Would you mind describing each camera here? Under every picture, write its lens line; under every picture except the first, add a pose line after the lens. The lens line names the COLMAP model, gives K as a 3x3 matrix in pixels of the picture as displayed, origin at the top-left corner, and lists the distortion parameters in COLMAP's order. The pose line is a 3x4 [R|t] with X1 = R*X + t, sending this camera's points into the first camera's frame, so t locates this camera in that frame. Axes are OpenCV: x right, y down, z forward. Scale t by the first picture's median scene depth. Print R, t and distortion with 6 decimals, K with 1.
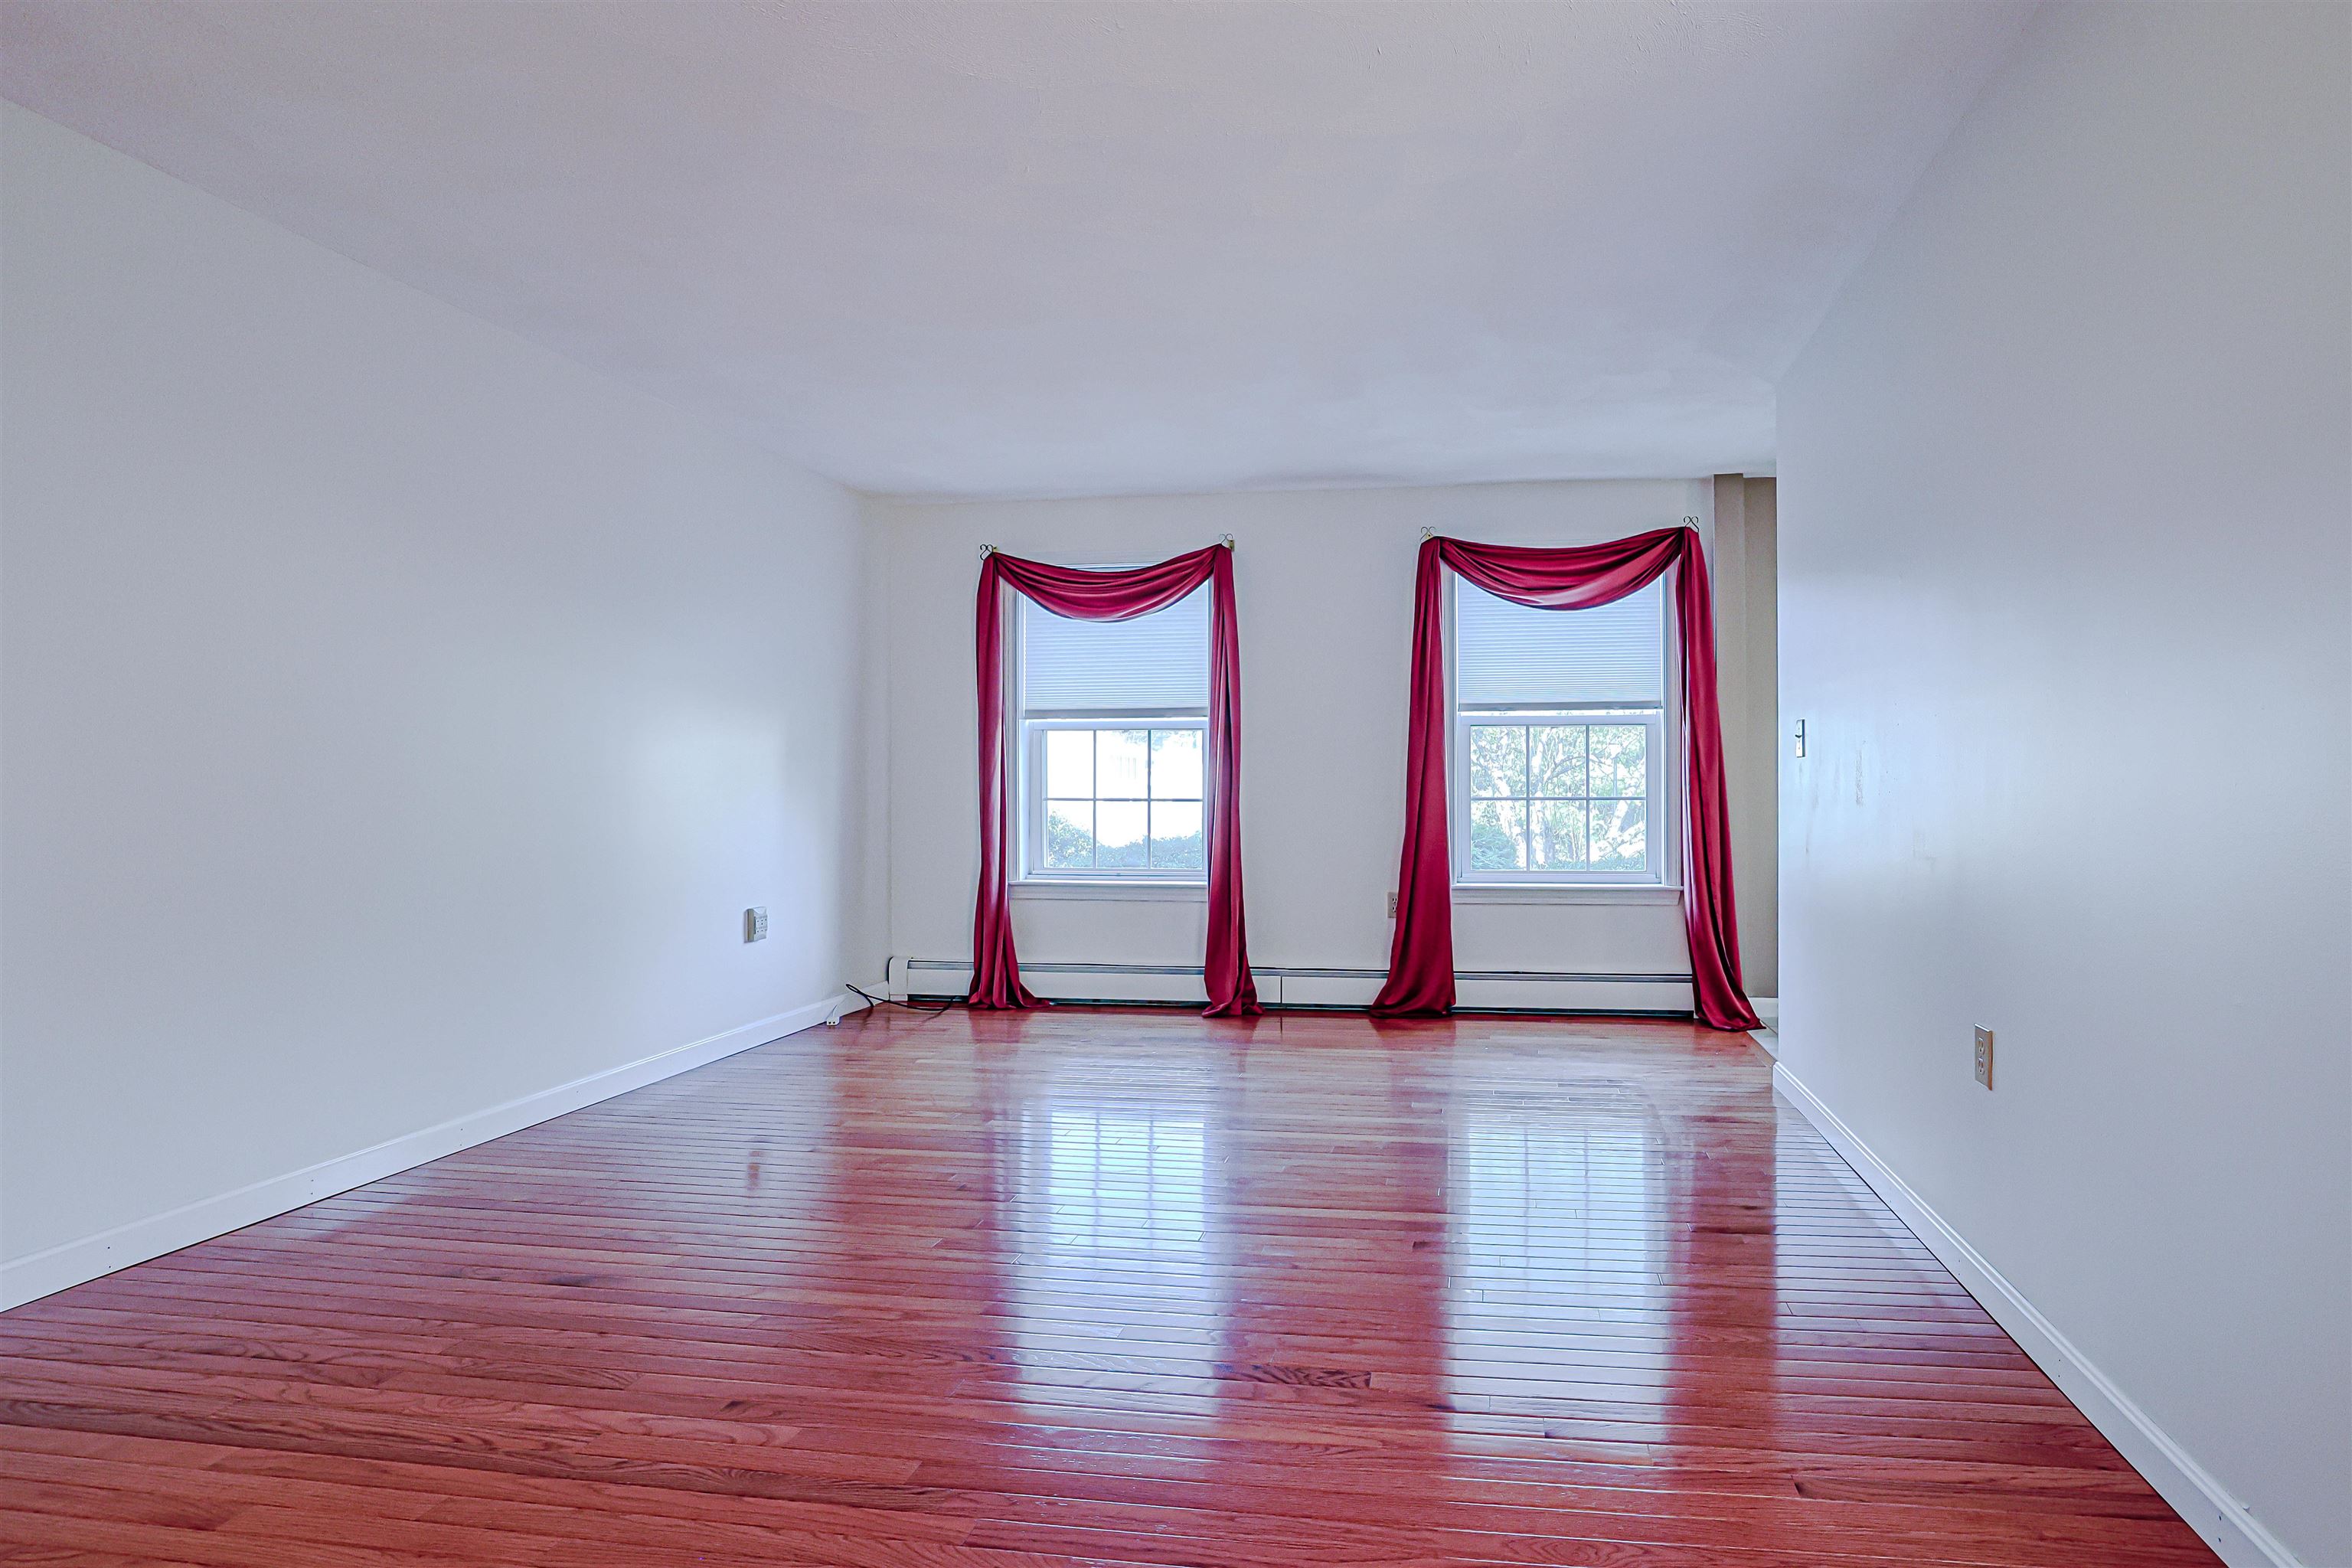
lens RADIAL K [[1150.4, 0, 1185.5], [0, 1150.4, 765.8], [0, 0, 1]] dist [-0.053659, 0.025782]
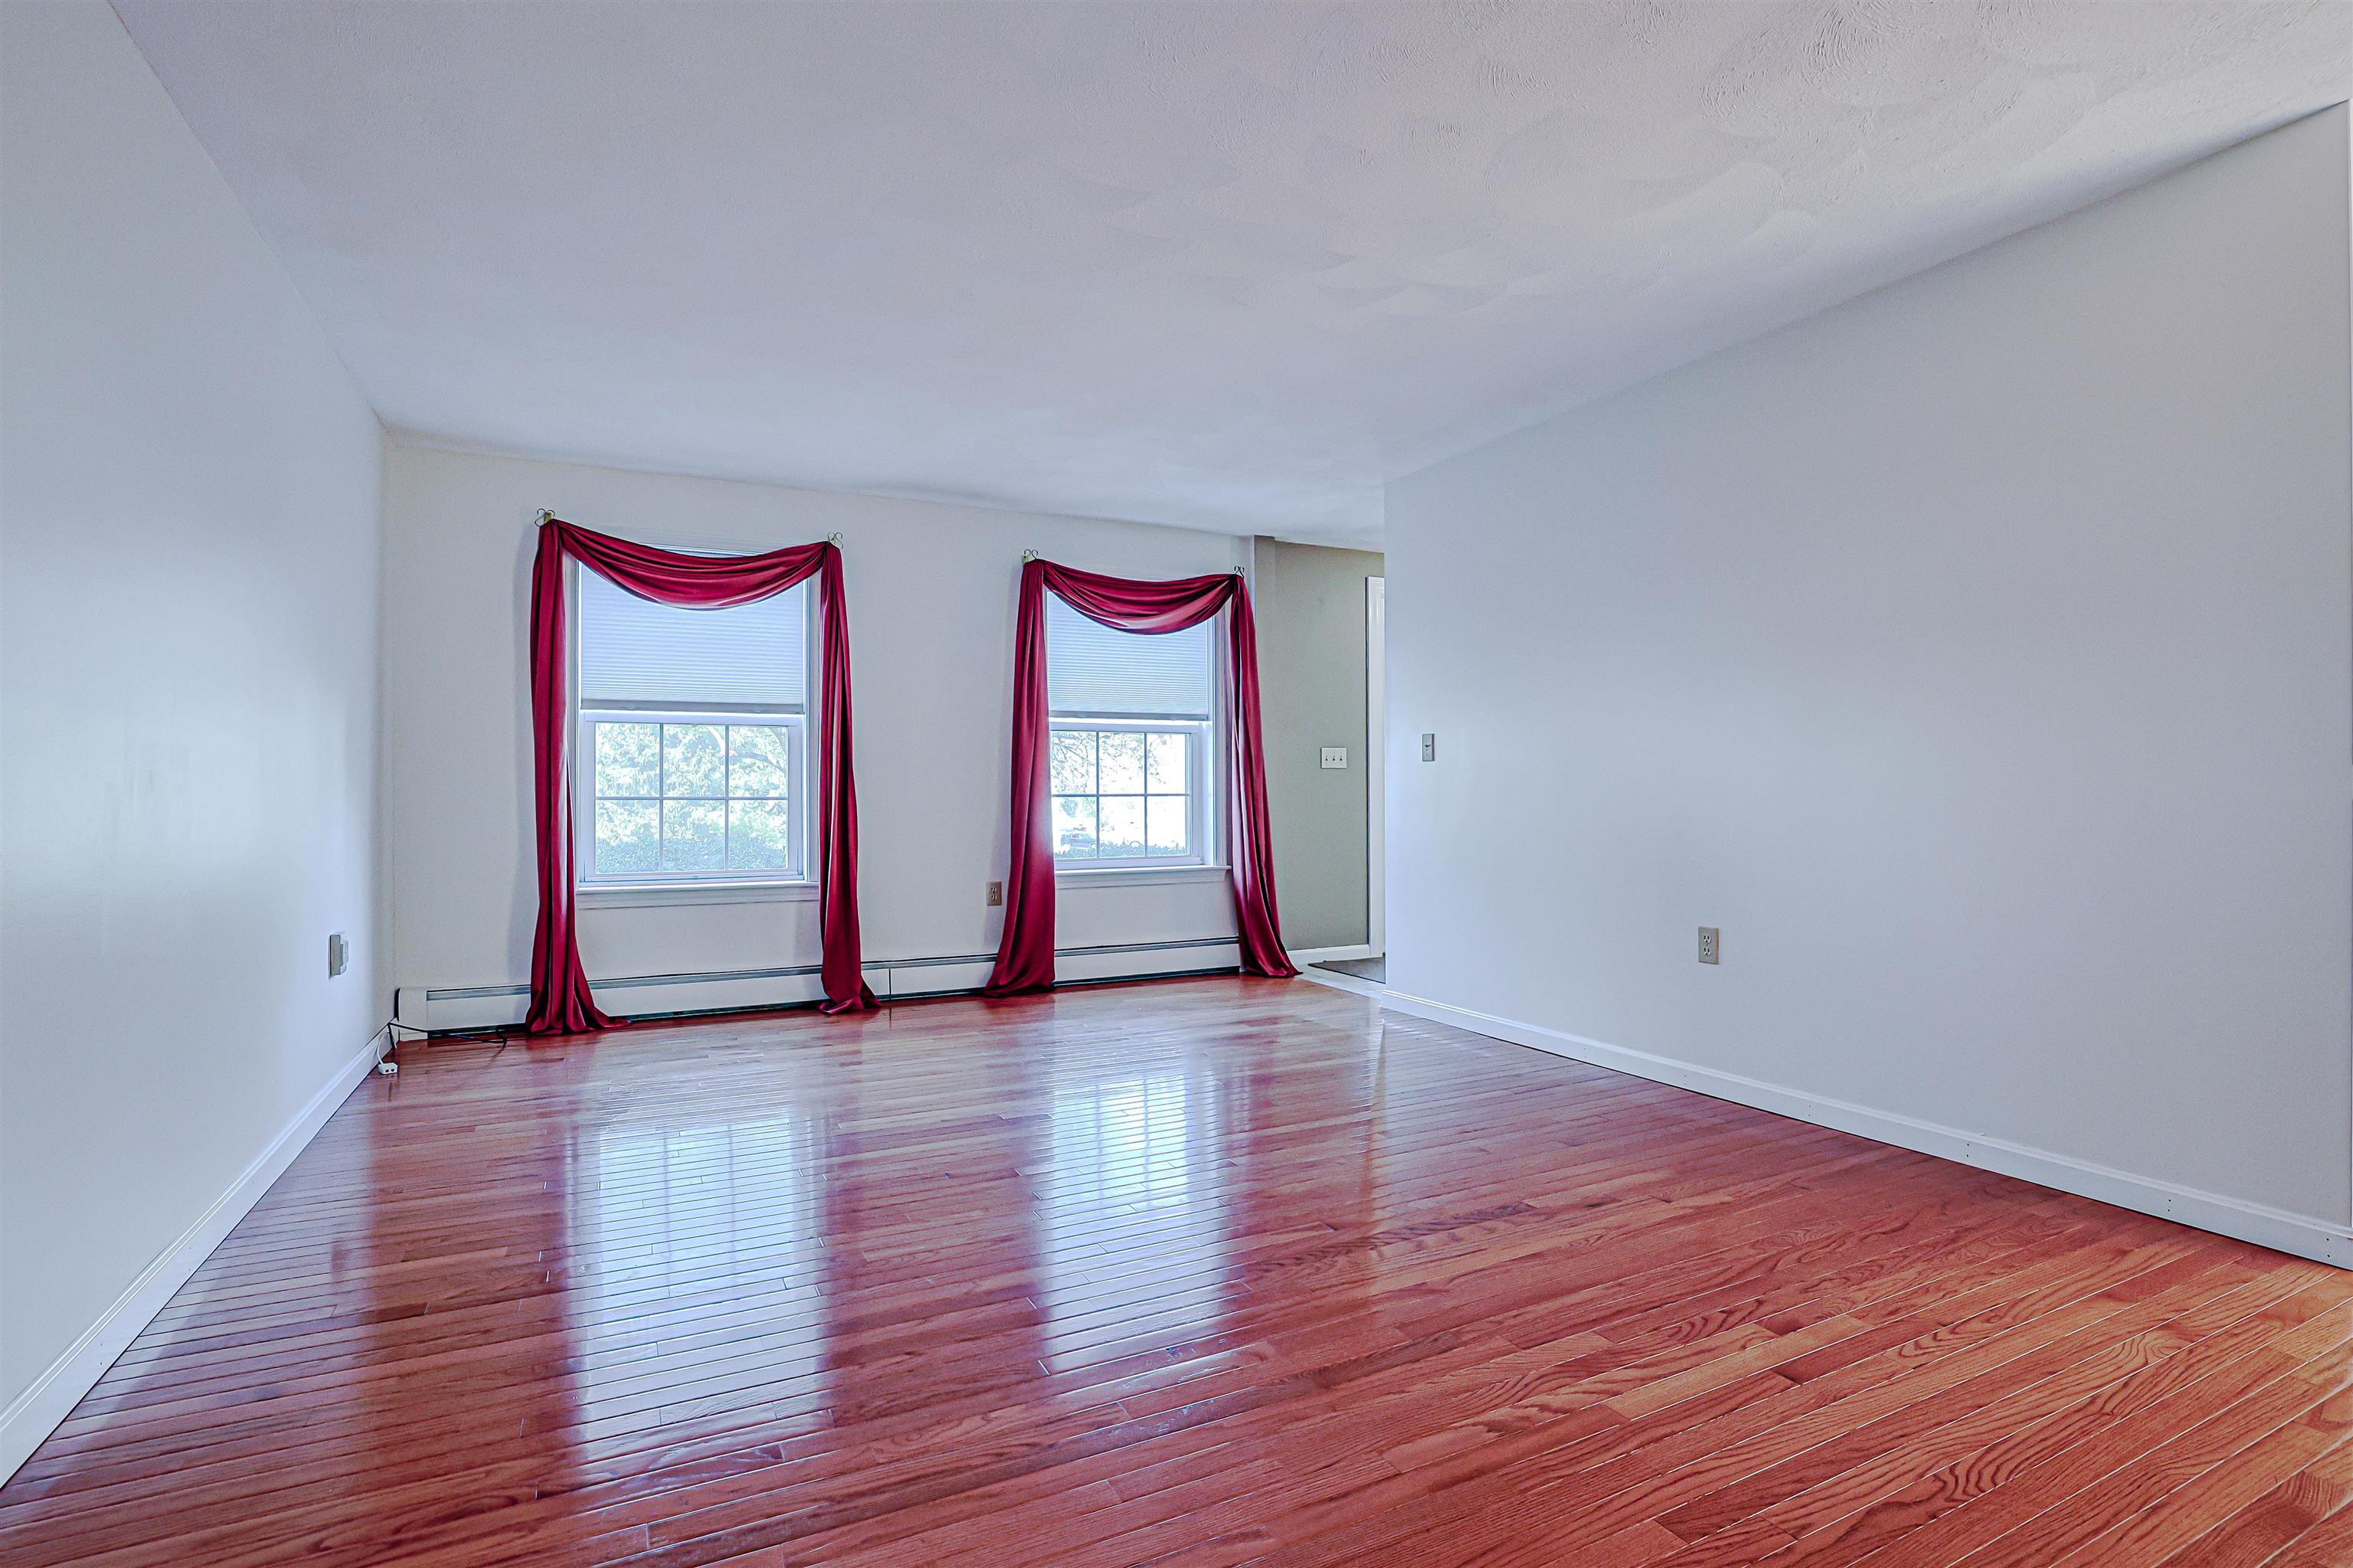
lens RADIAL K [[1110.7, 0, 1176.5], [0, 1110.7, 784.0], [0, 0, 1]] dist [-0.055541, 0.021208]
pose [[0.829540, 0.001301, 0.558446, -0.267285], [-0.010266, 0.999864, 0.012921, 0.001867], [-0.558353, -0.016451, 0.829440, 0.034881]]
